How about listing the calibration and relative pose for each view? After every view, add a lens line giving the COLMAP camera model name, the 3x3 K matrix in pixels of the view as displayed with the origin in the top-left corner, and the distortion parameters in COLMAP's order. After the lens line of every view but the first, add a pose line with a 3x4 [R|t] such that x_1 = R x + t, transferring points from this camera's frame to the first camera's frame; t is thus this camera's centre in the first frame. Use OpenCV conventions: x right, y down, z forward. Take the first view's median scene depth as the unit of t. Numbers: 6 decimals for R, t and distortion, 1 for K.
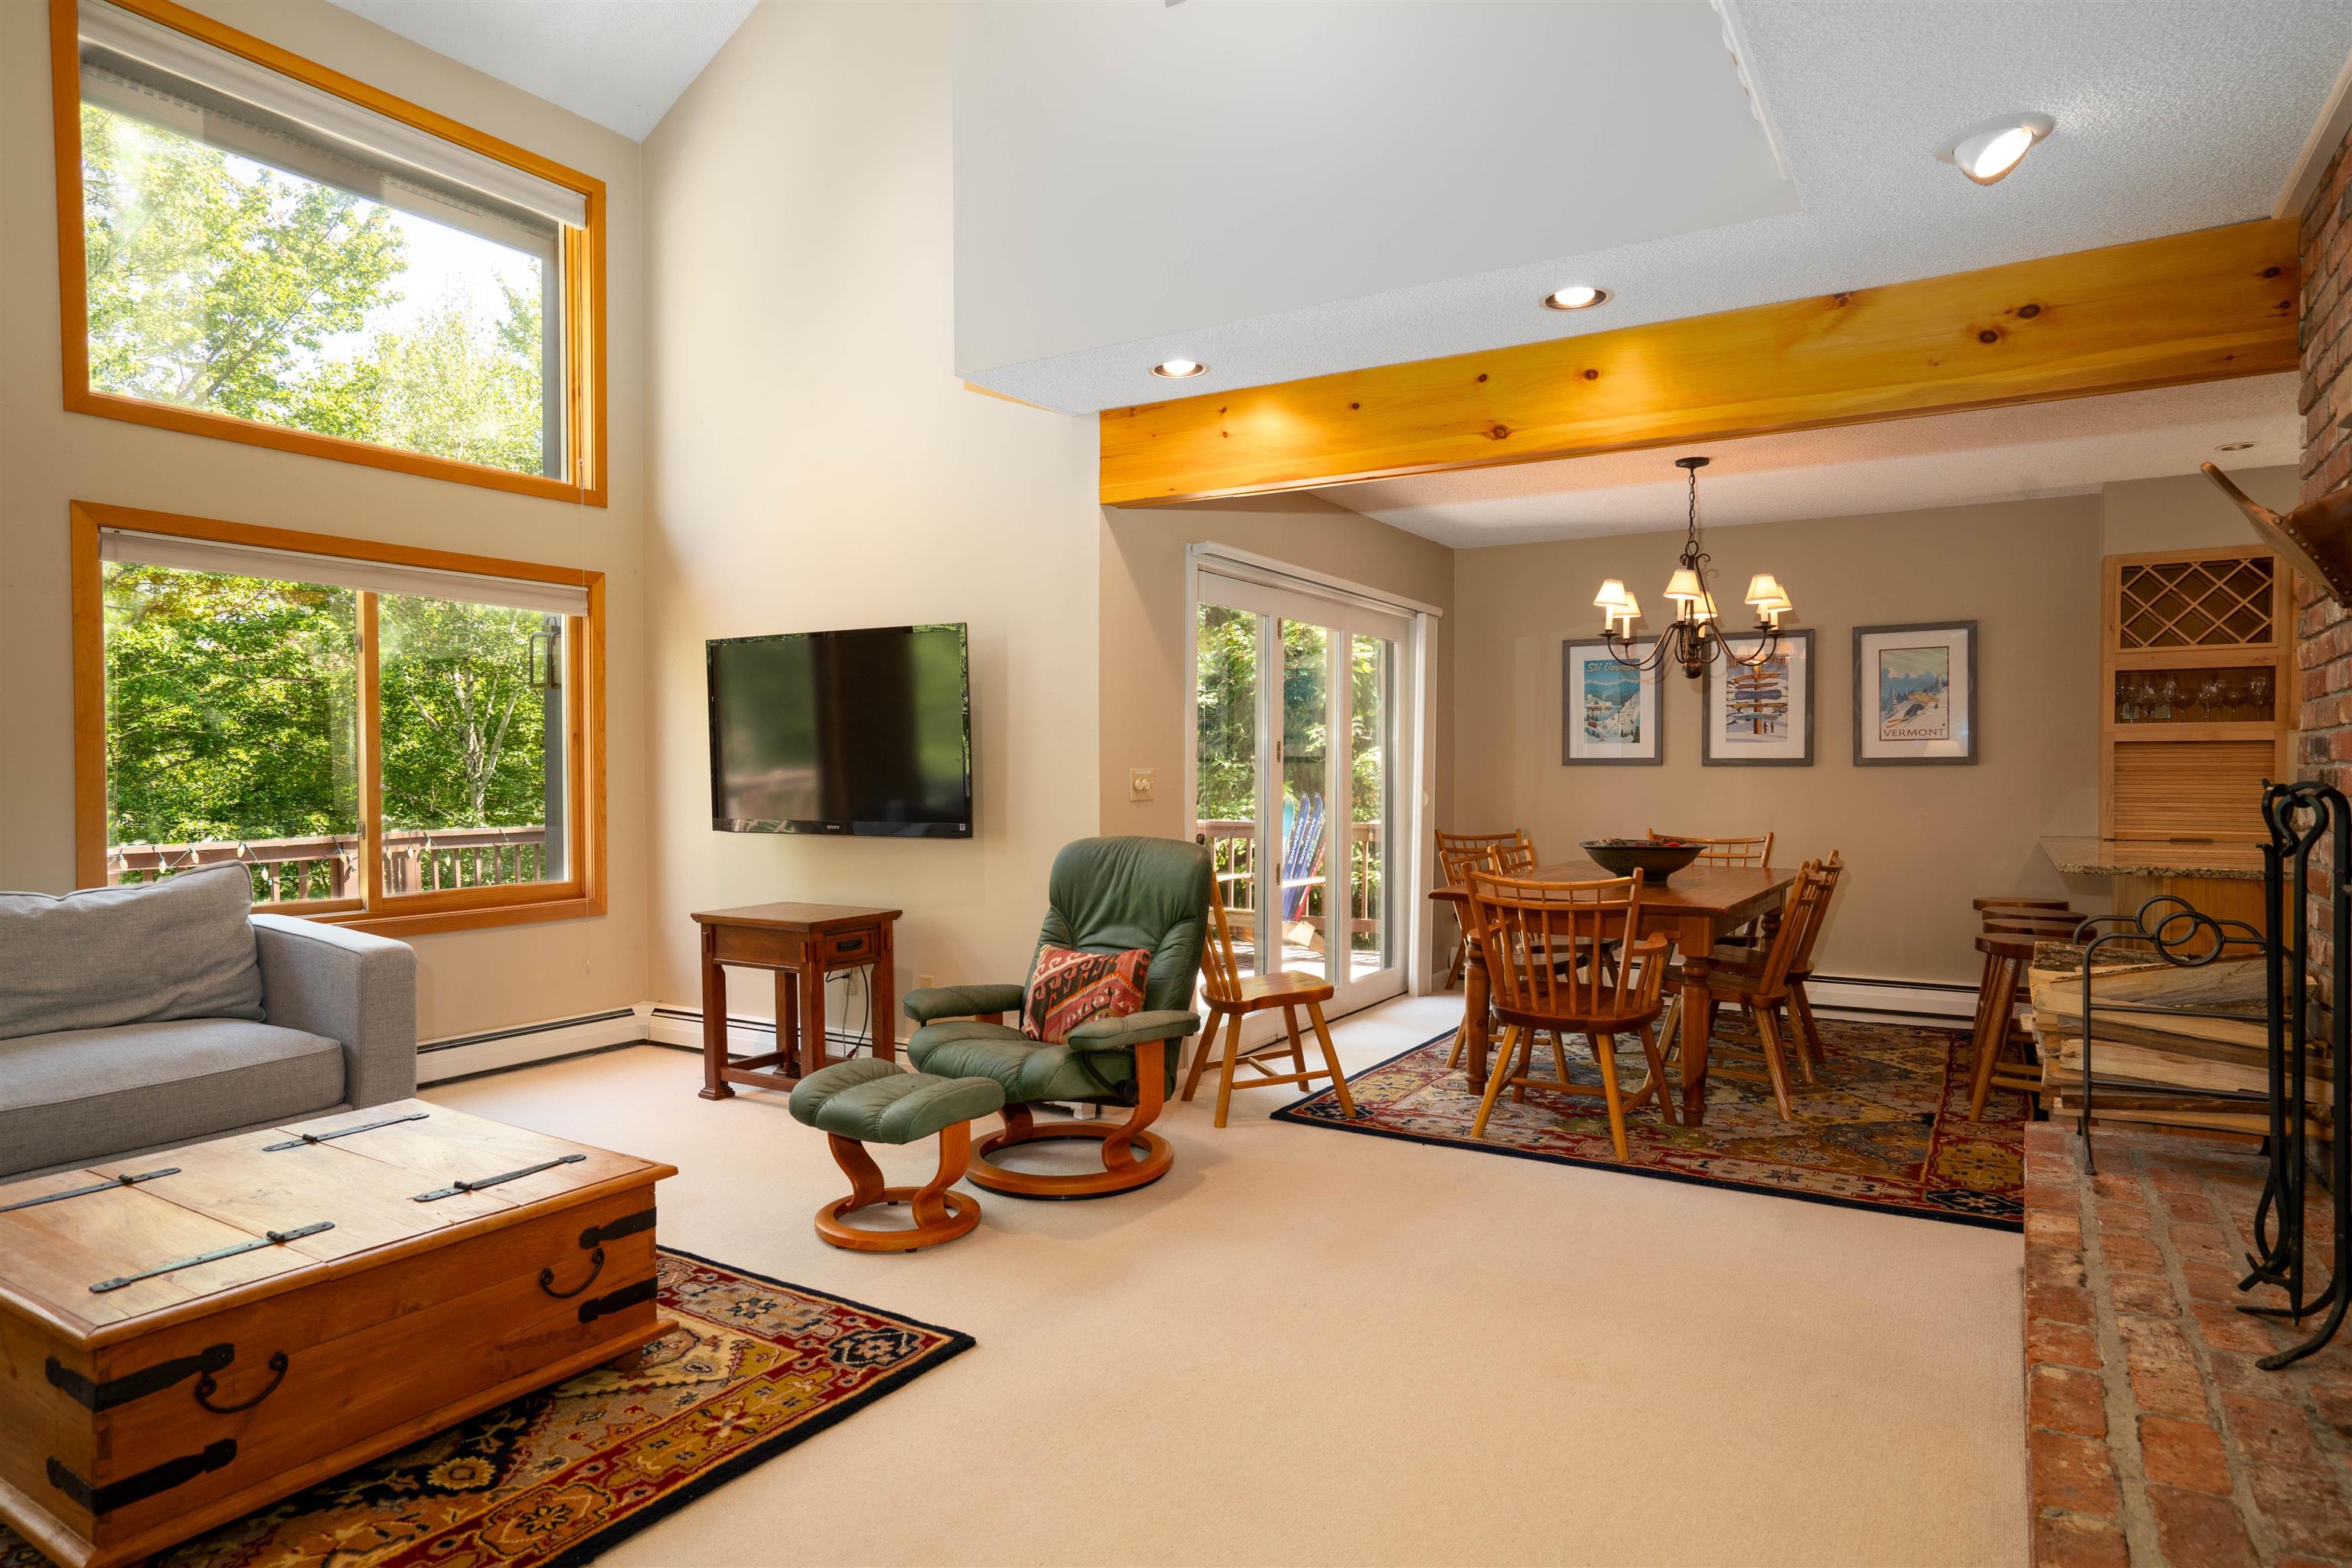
lens RADIAL K [[1343.8, 0, 1157.5], [0, 1343.8, 780.6], [0, 0, 1]] dist [-0.043076, 0.028006]
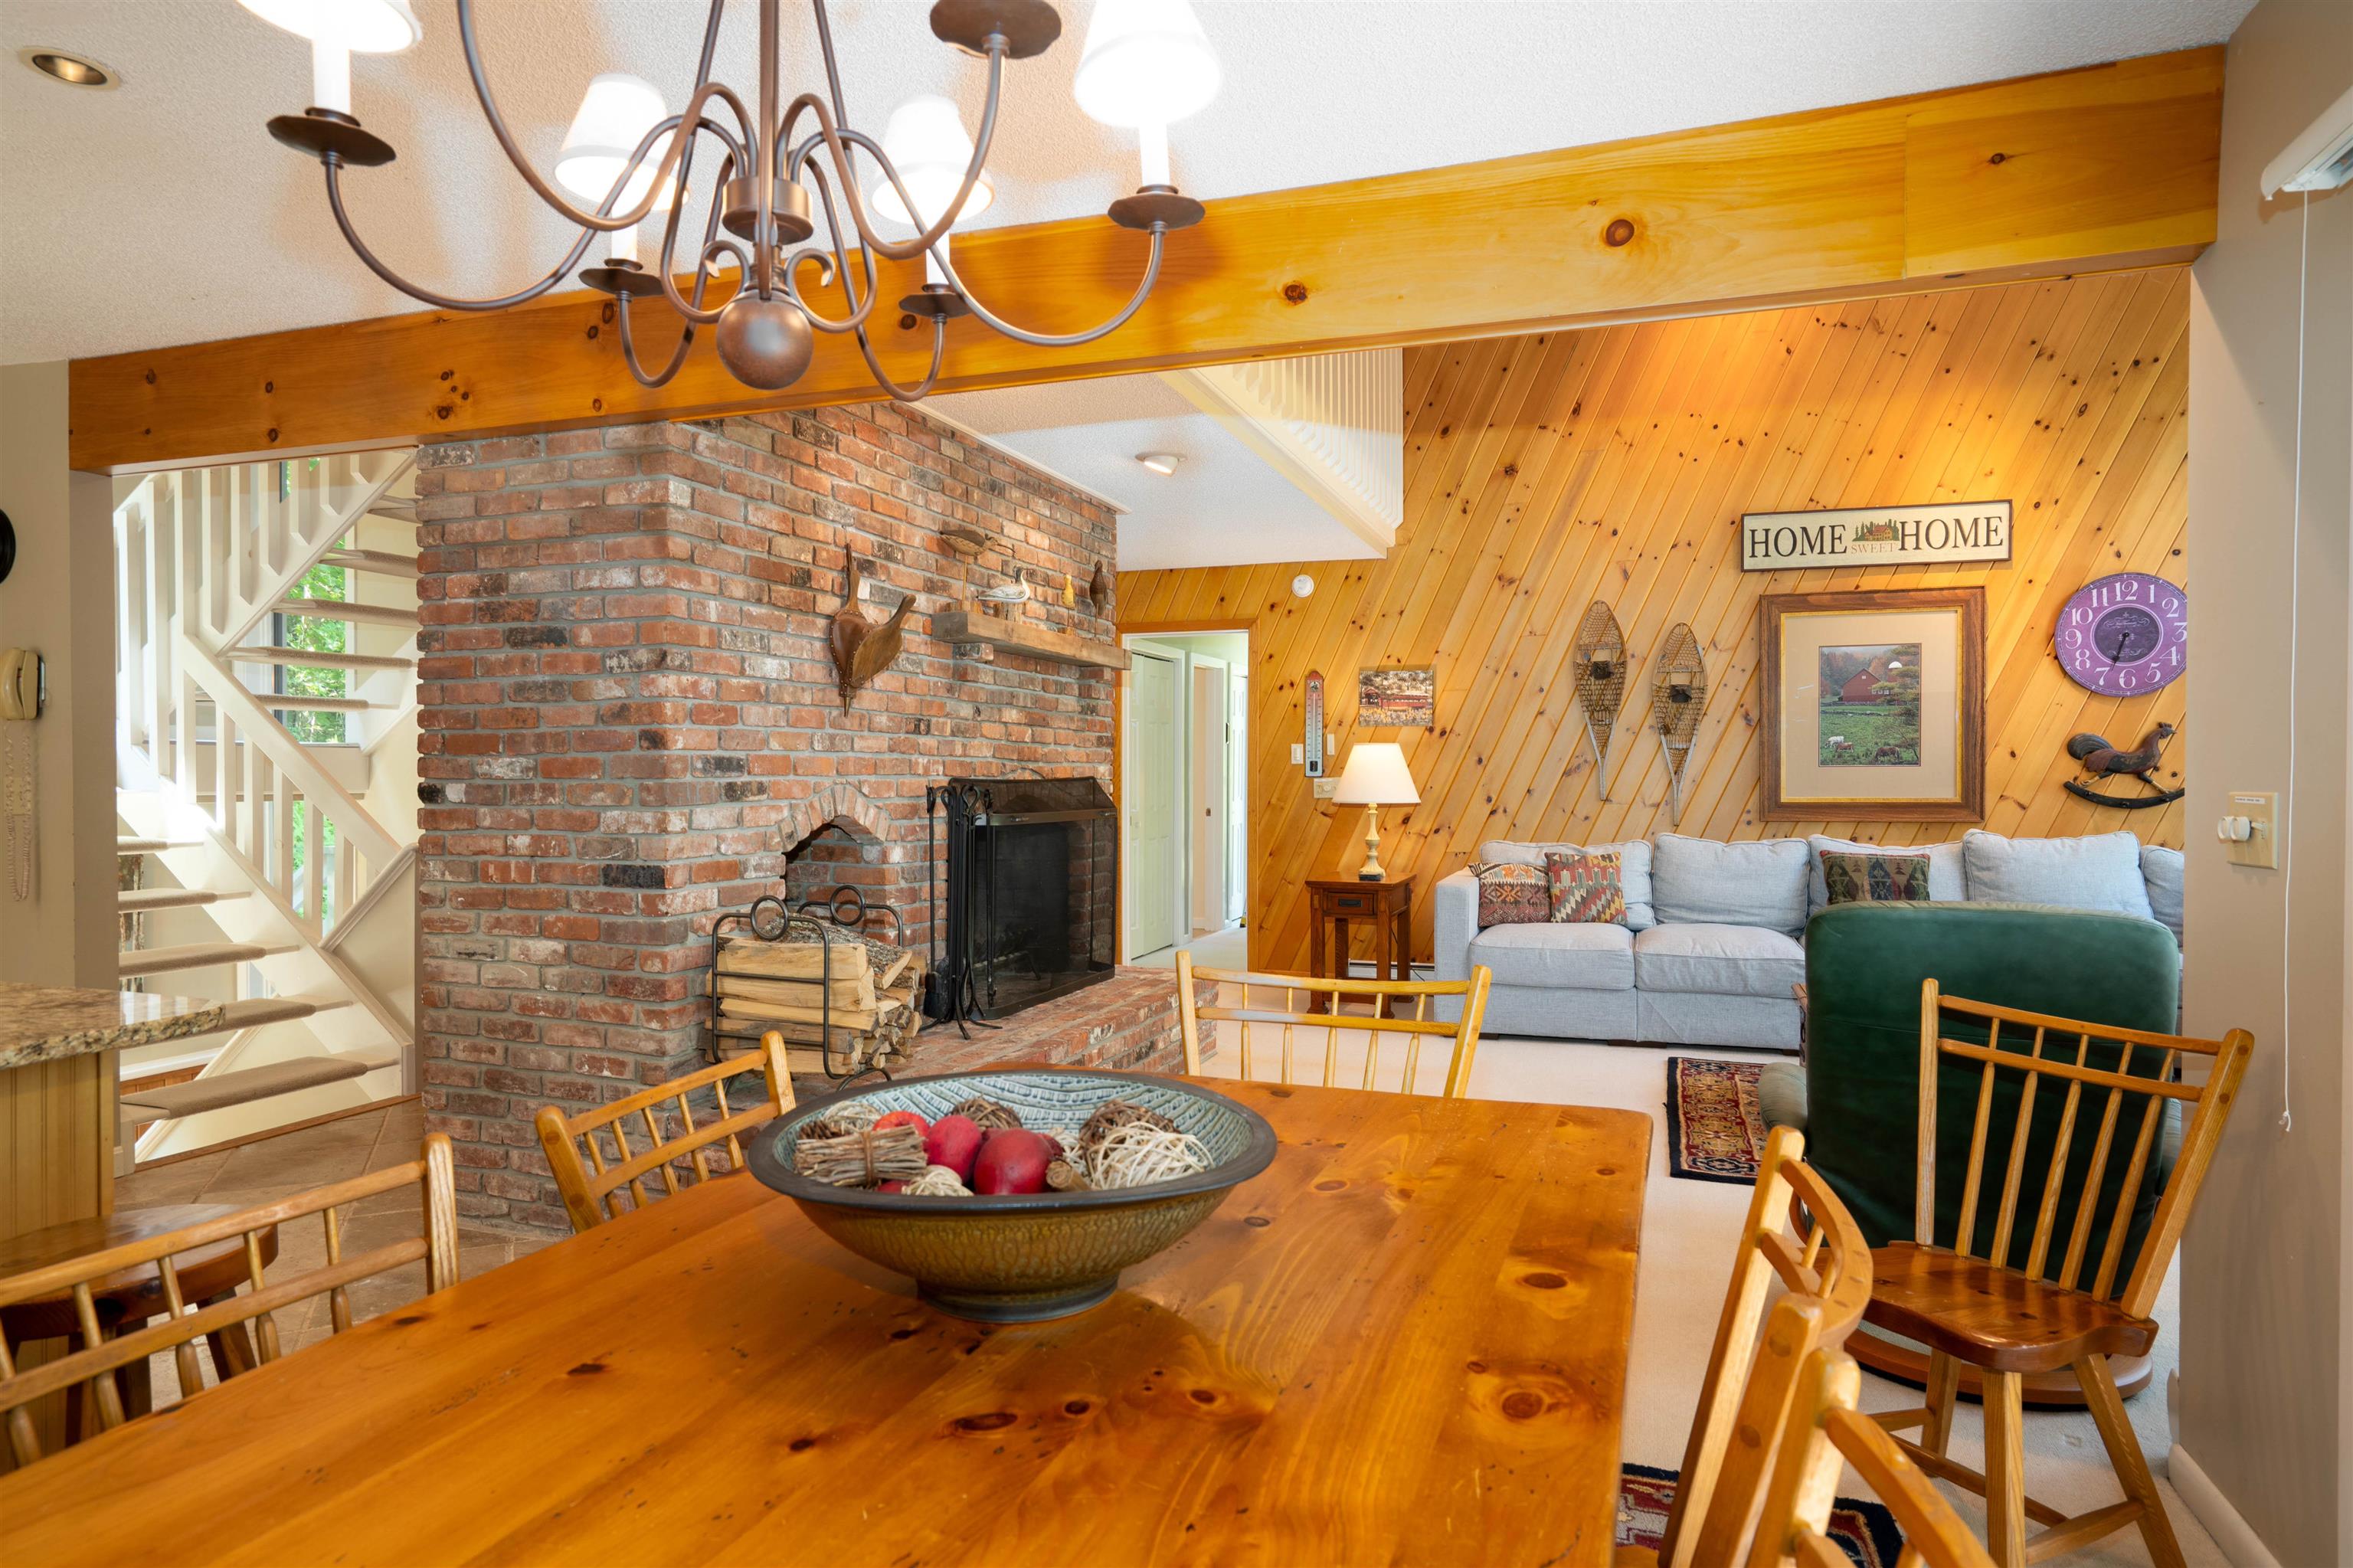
lens RADIAL K [[1344.4, 0, 1177.4], [0, 1344.4, 785.4], [0, 0, 1]] dist [-0.043076, 0.028006]
pose [[-0.974892, 0.004760, -0.222629, 0.516473], [-0.000027, 0.999769, 0.021494, -0.023295], [0.222680, 0.020960, -0.974666, 1.673304]]
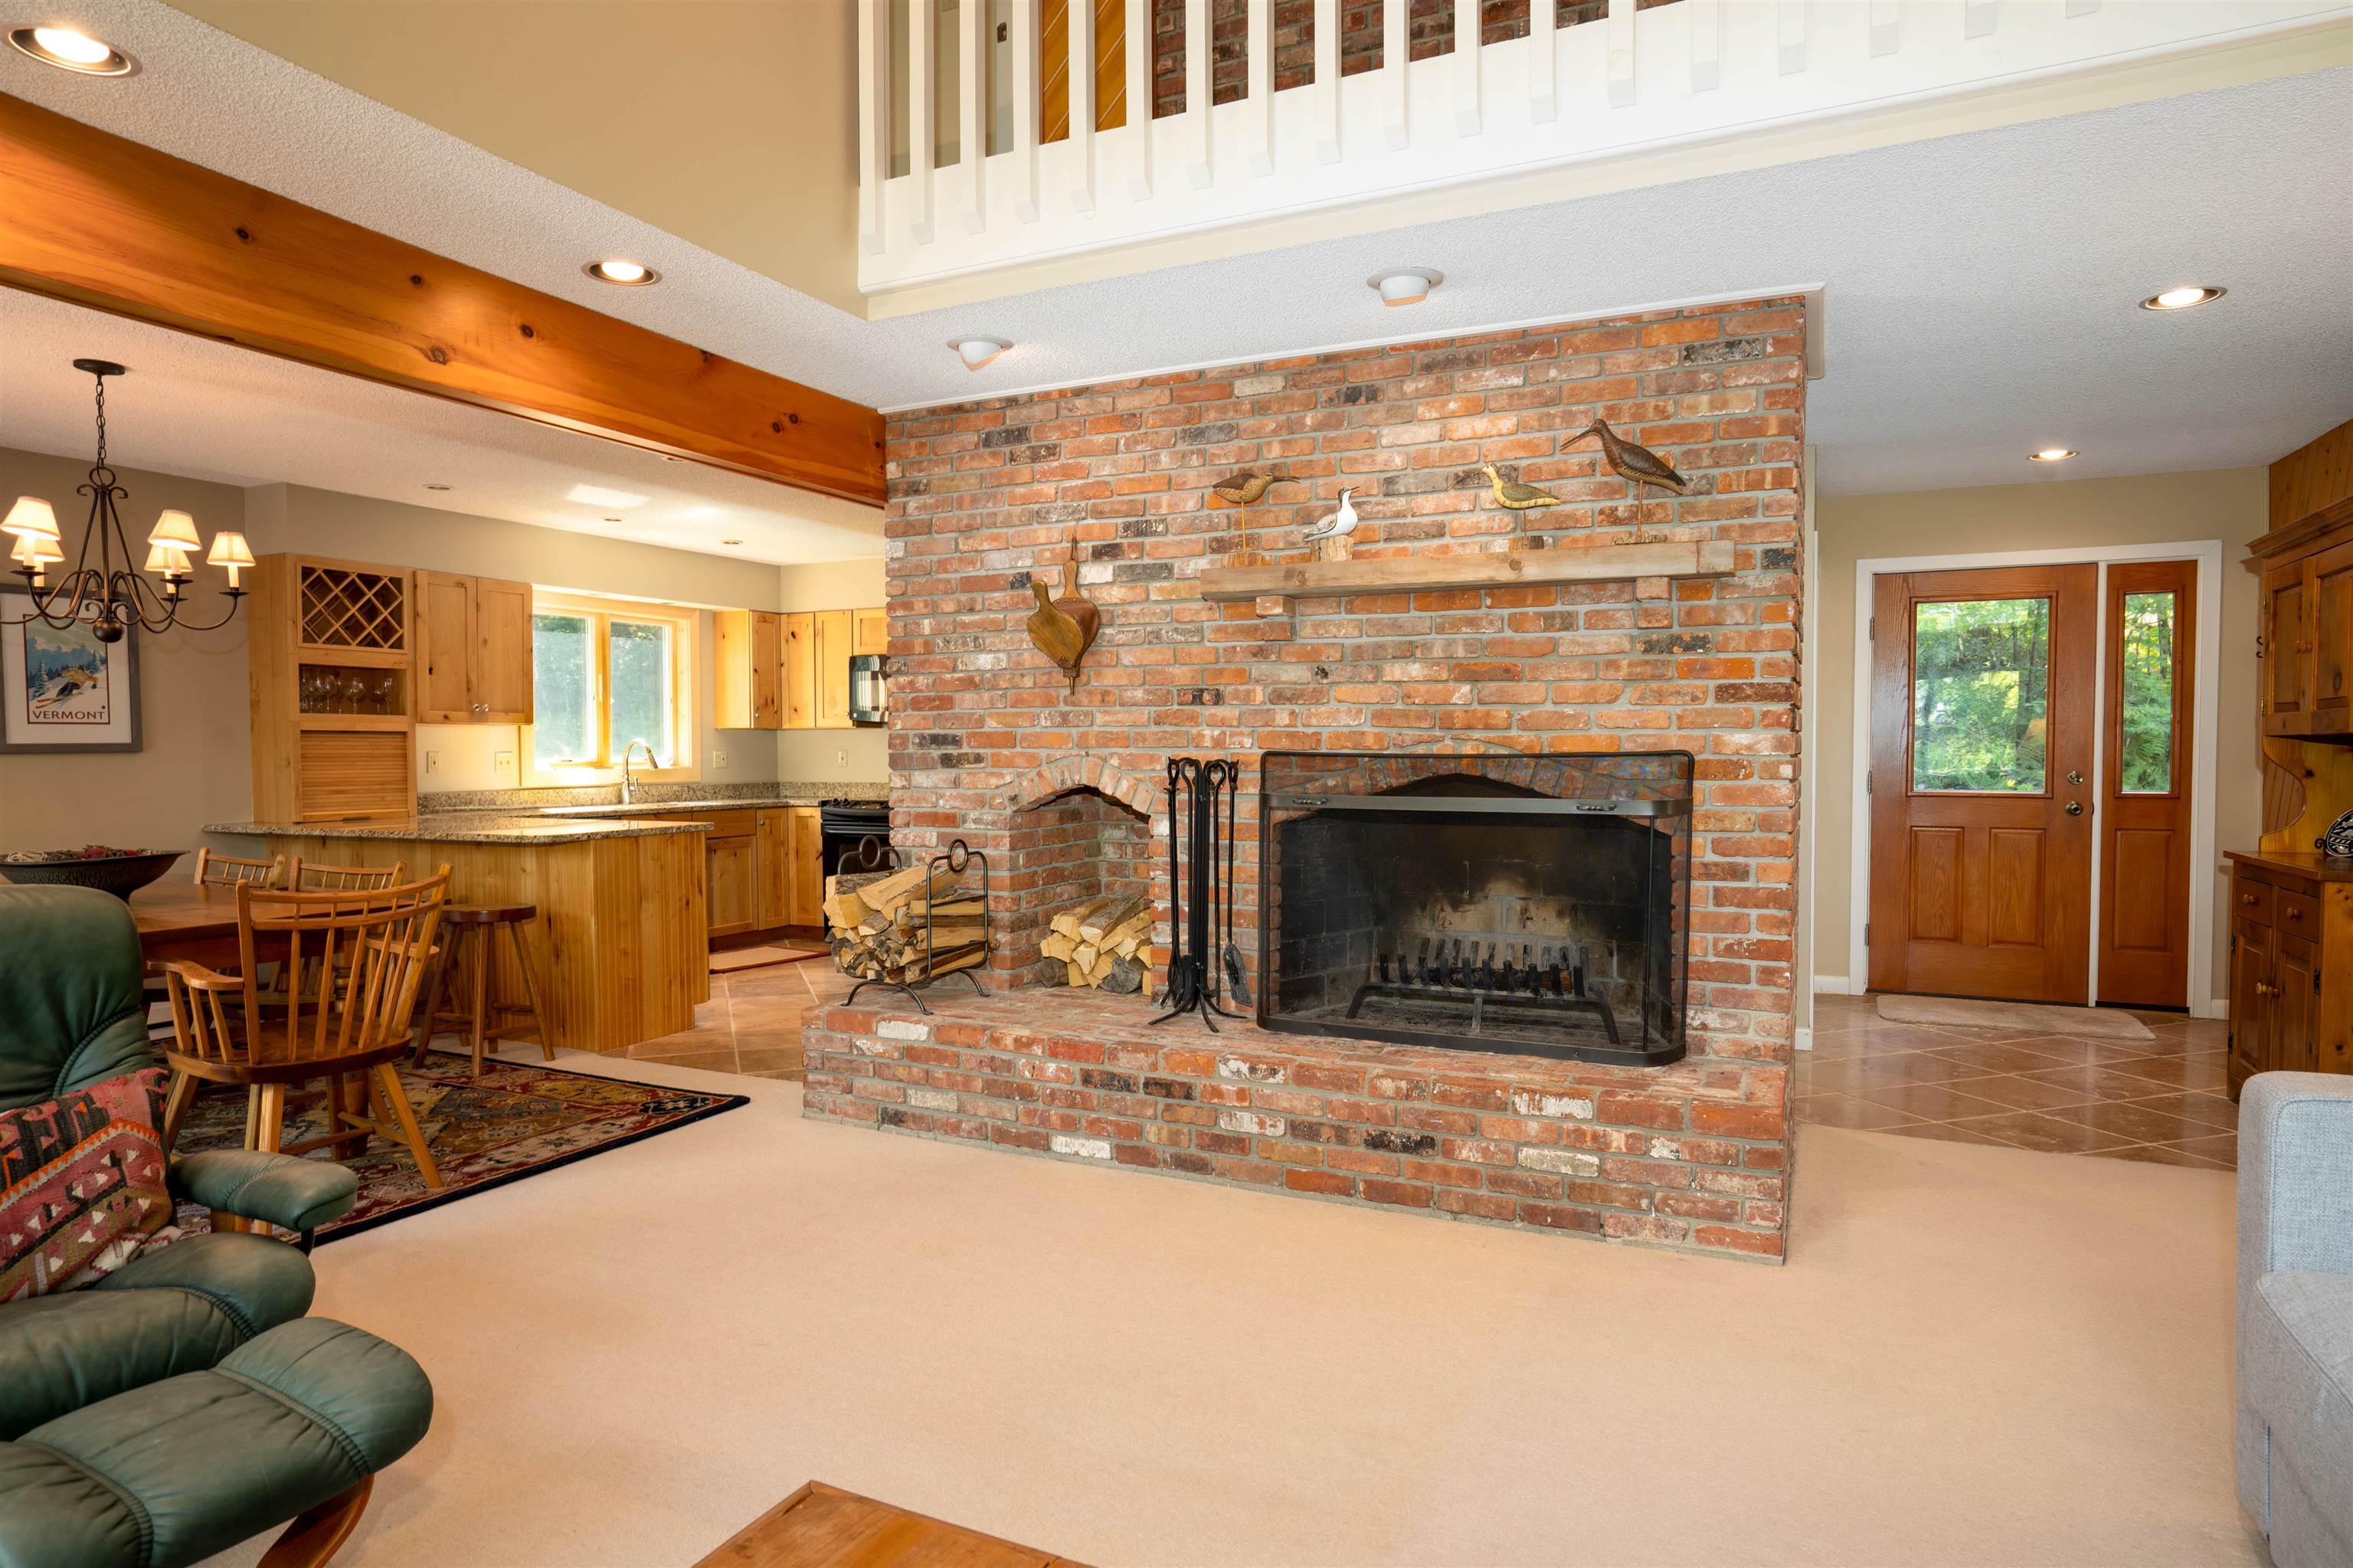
lens RADIAL K [[1344.4, 0, 1196.0], [0, 1344.4, 766.6], [0, 0, 1]] dist [-0.043076, 0.028006]
pose [[-0.124630, -0.009231, 0.992160, -0.631077], [0.013074, 0.999855, 0.010945, -0.003812], [-0.992117, 0.014335, -0.124491, 0.628964]]
